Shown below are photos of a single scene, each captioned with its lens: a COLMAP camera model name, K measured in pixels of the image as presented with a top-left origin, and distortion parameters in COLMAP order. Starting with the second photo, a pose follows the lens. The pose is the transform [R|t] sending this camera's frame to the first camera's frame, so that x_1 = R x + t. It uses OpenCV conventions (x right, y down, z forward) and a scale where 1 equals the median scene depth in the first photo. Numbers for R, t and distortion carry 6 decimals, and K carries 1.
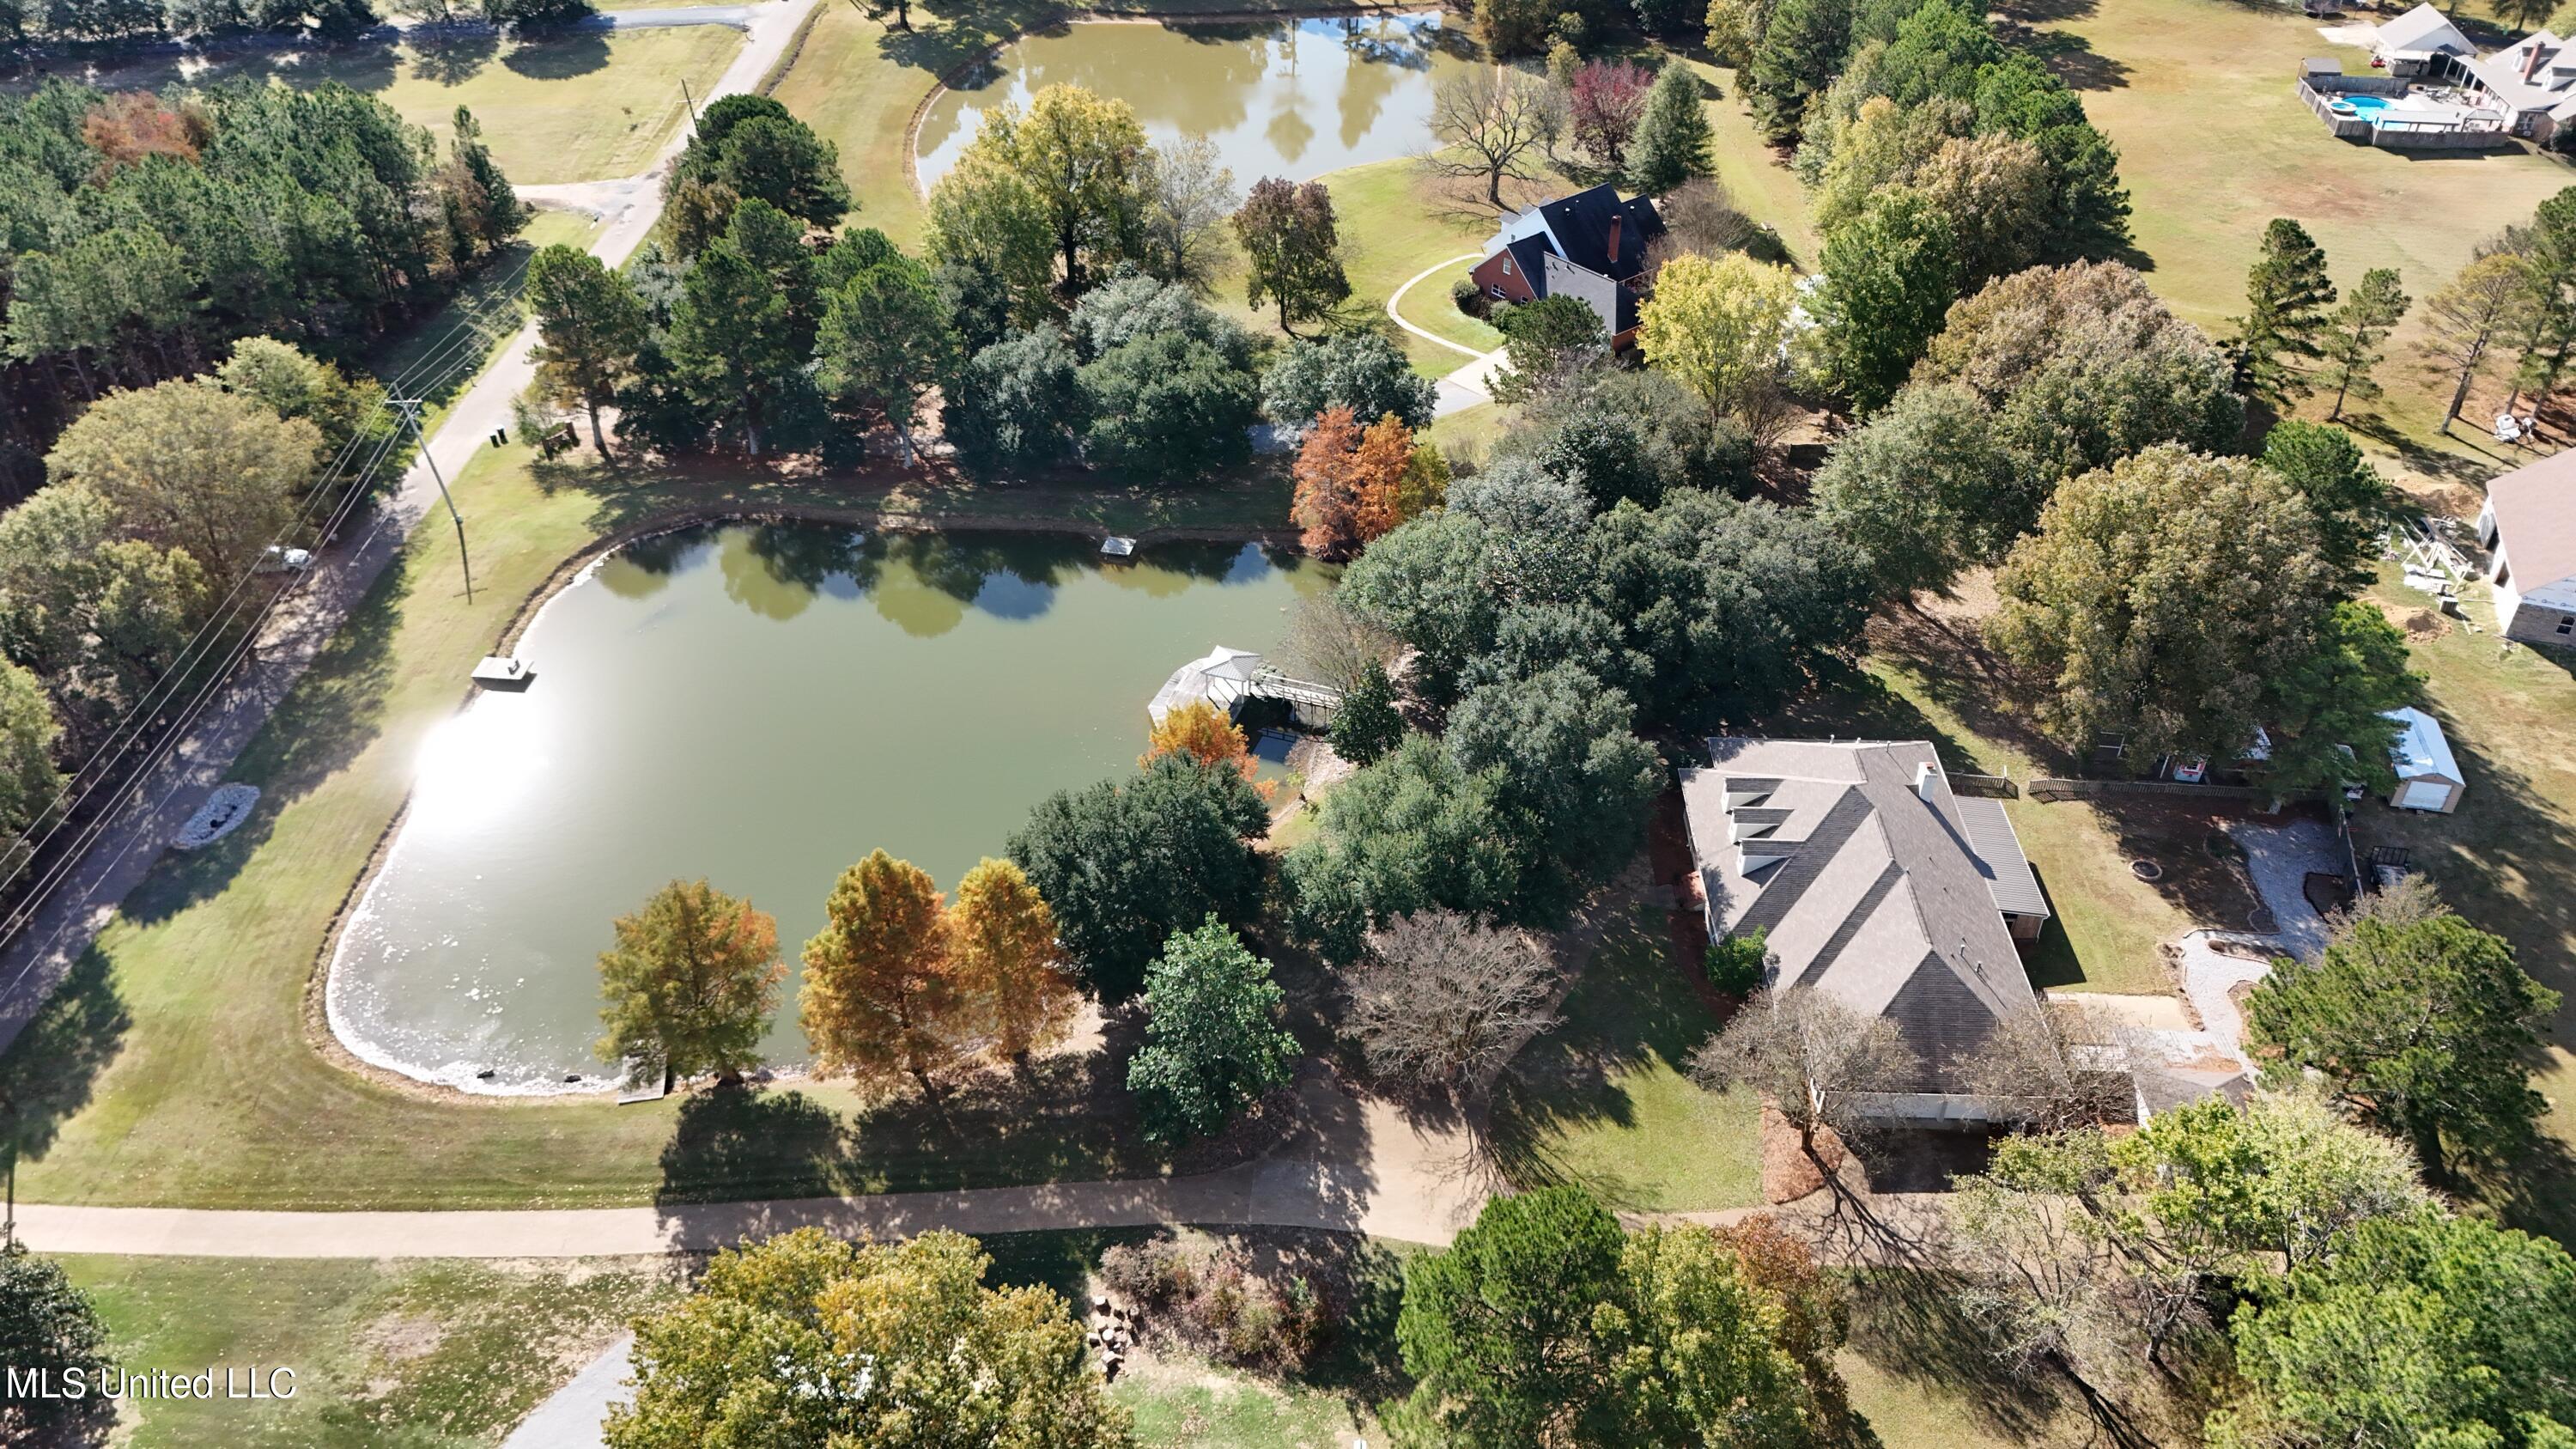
lens RADIAL K [[1888.7, 0, 1291.4], [0, 1888.7, 742.1], [0, 0, 1]] dist [0.087729, -0.086472]
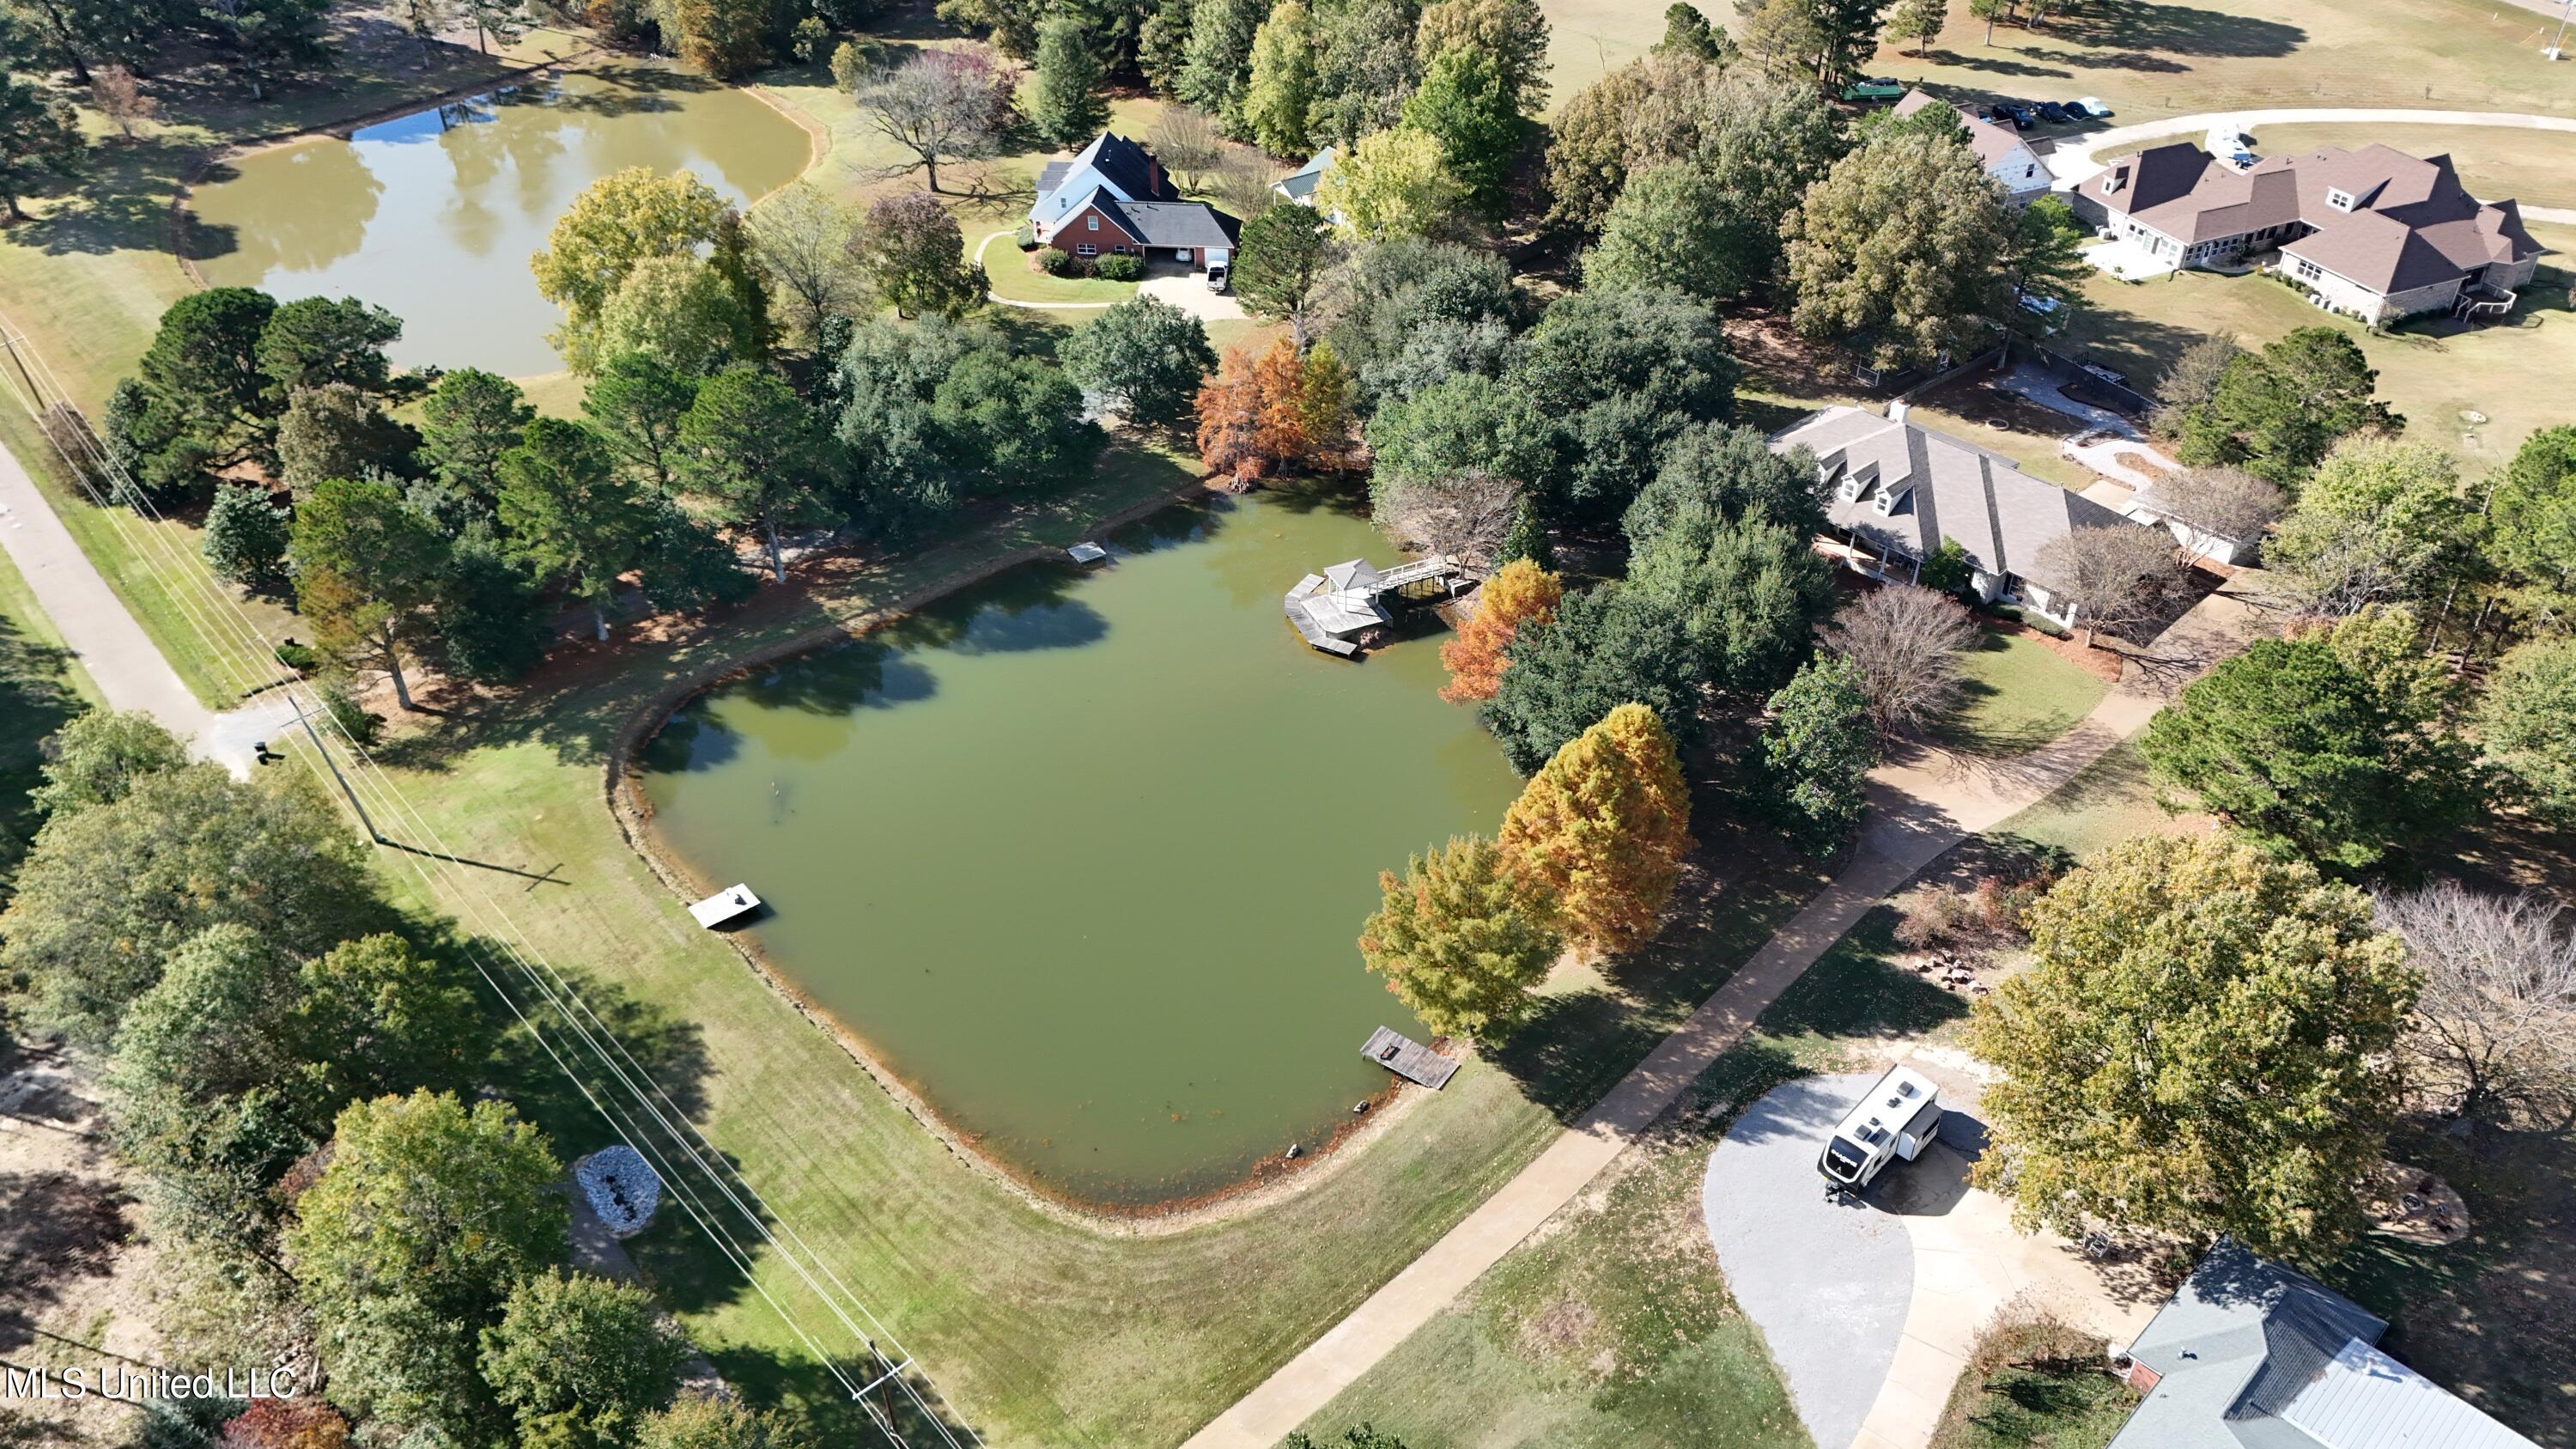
lens RADIAL K [[1888.7, 0, 1291.4], [0, 1888.7, 742.1], [0, 0, 1]] dist [0.087729, -0.086472]
pose [[0.716260, -0.421688, 0.556013, -0.900585], [0.425134, 0.895525, 0.131517, -0.145159], [-0.553383, 0.142179, 0.820703, 0.188530]]
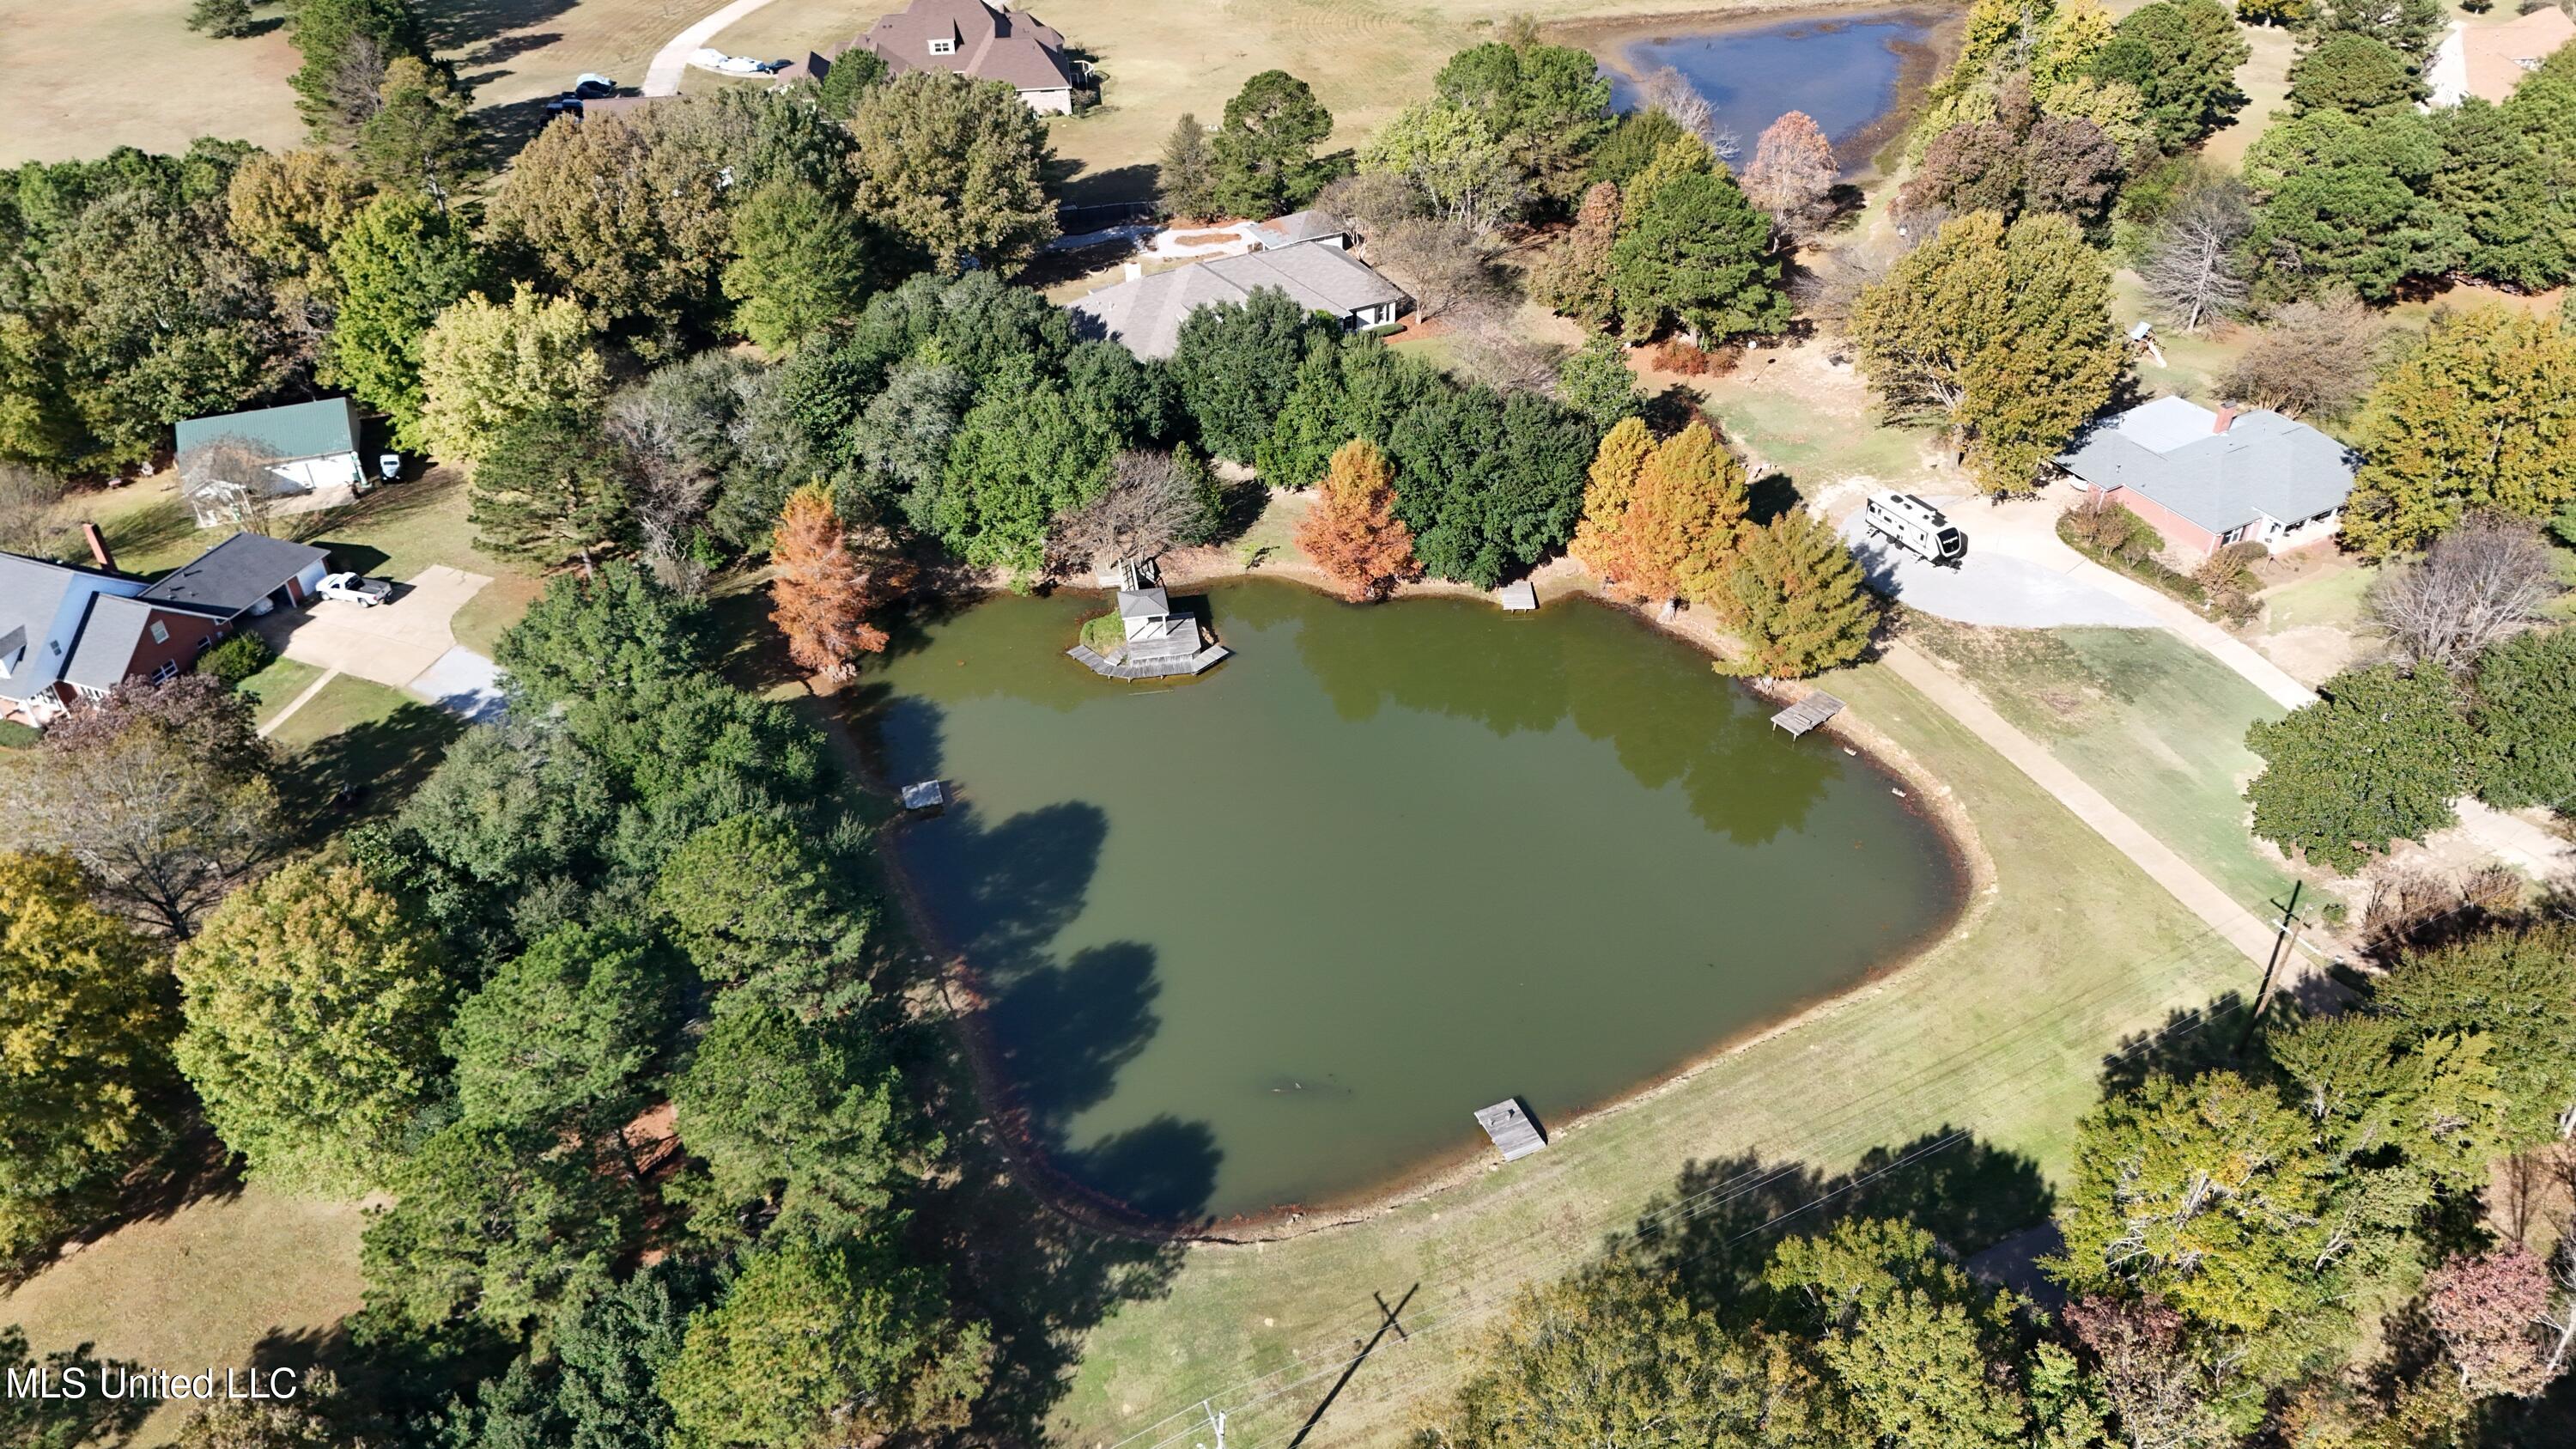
lens RADIAL K [[1888.7, 0, 1291.4], [0, 1888.7, 742.1], [0, 0, 1]] dist [0.087729, -0.086472]
pose [[-0.492435, -0.526097, 0.693347, -1.076252], [0.529659, 0.450989, 0.718380, -0.920272], [-0.690630, 0.720993, 0.056569, 1.214600]]
